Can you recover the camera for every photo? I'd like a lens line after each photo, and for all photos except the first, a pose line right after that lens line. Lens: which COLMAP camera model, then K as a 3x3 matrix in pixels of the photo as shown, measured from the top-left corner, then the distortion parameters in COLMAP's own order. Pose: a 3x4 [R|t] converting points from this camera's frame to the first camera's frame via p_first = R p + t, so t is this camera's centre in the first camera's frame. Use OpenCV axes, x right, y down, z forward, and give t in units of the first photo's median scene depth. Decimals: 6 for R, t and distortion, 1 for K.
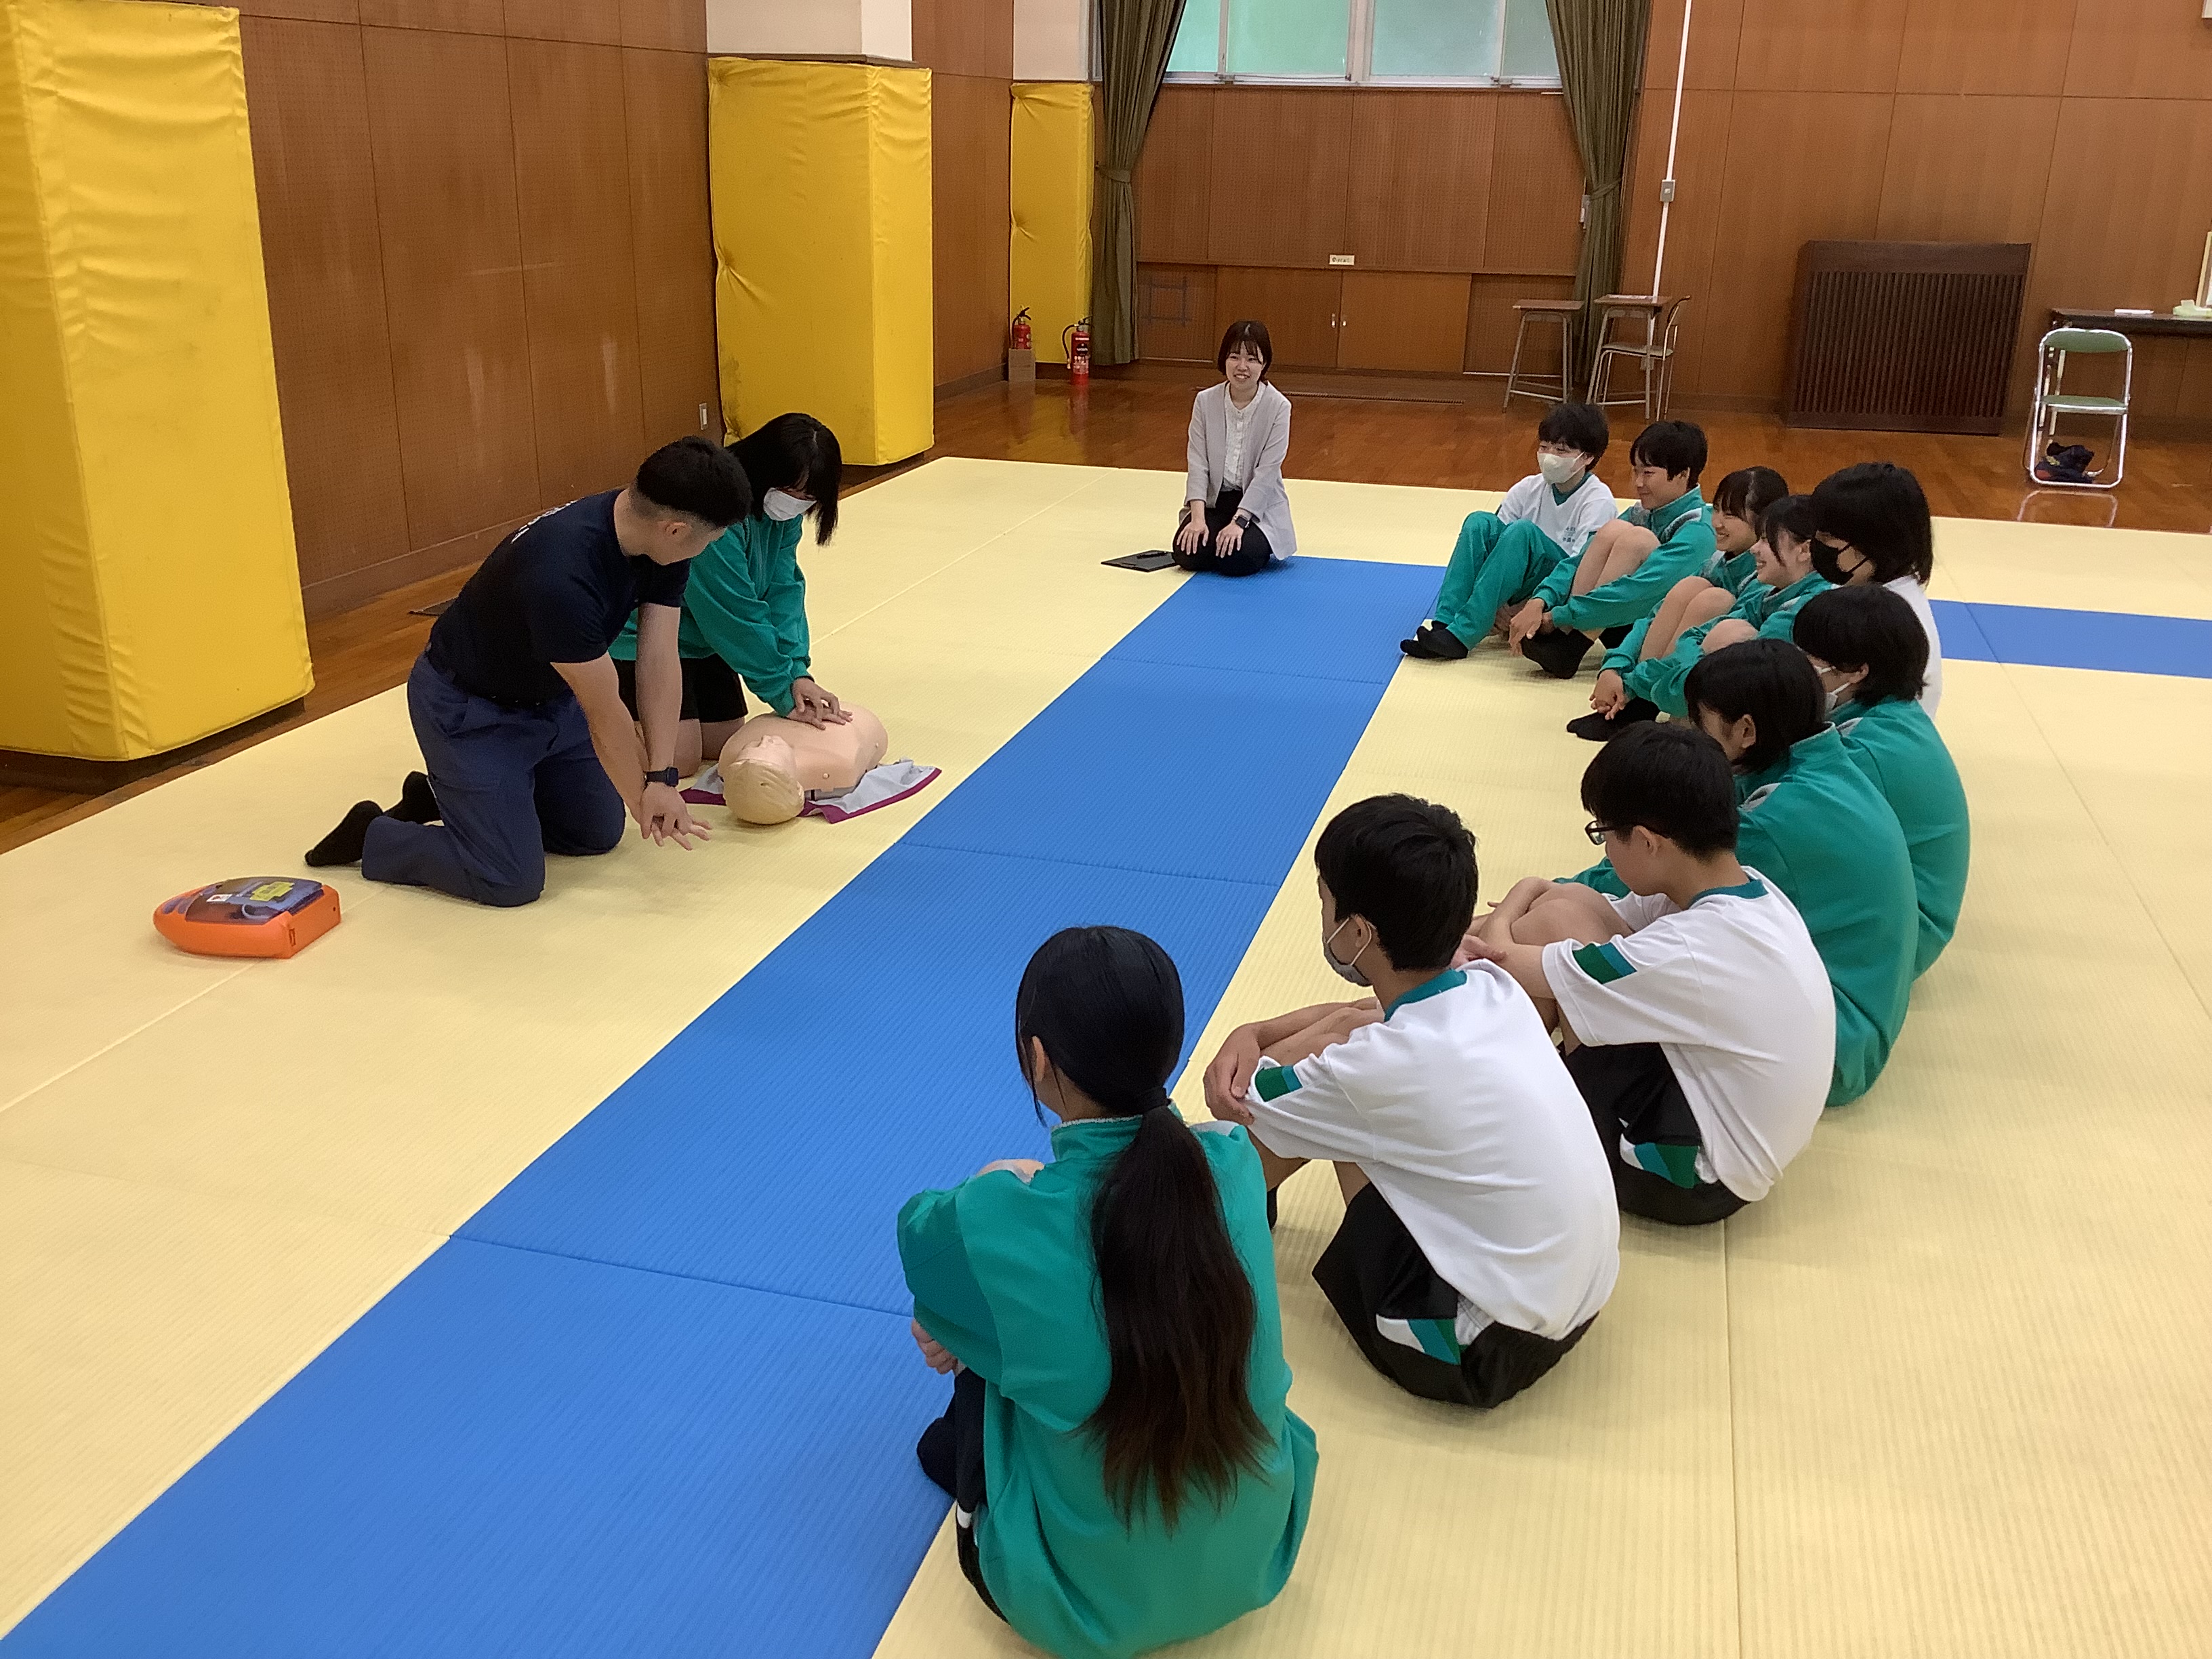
lens RADIAL K [[2012.3, 0, 1101.5], [0, 2012.3, 823.8], [0, 0, 1]] dist [0.006006, 0.000000]
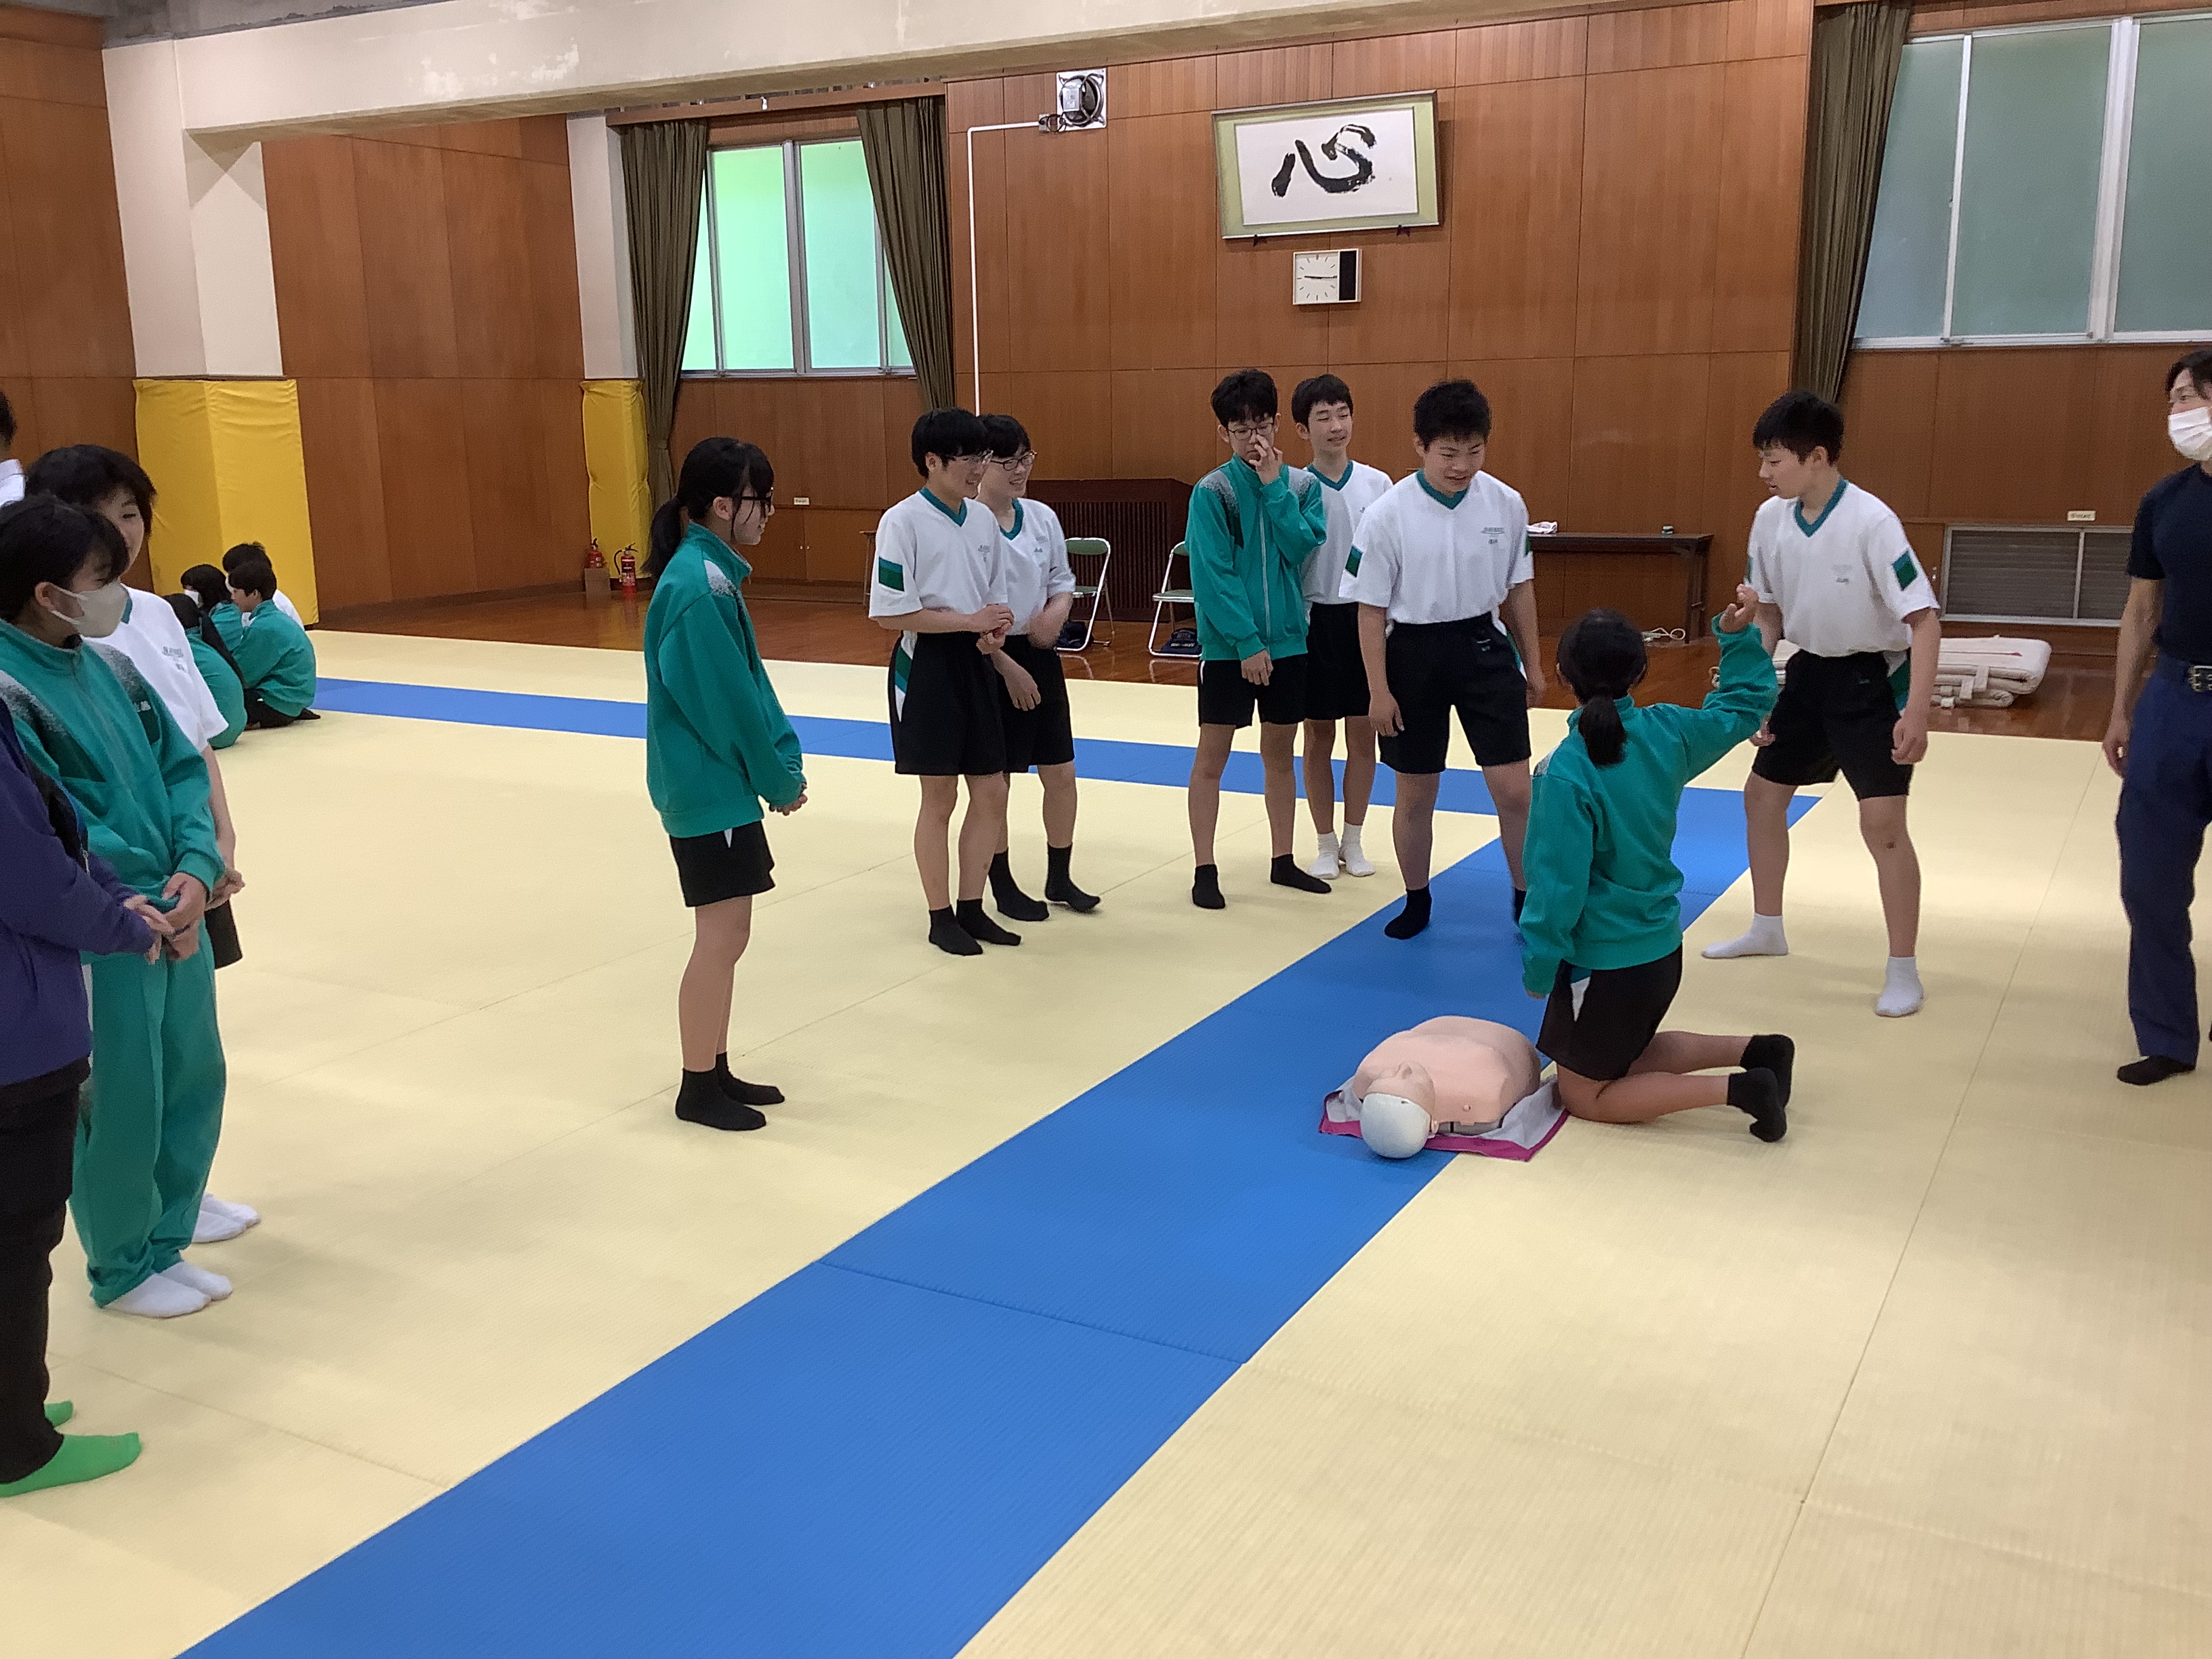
lens RADIAL K [[2012.3, 0, 1104.6], [0, 2012.3, 821.5], [0, 0, 1]] dist [0.006006, 0.000000]
pose [[0.971490, 0.019627, -0.236265, 0.689411], [-0.049806, 0.991224, -0.122454, 0.092227], [0.231788, 0.130731, 0.963942, -0.234007]]
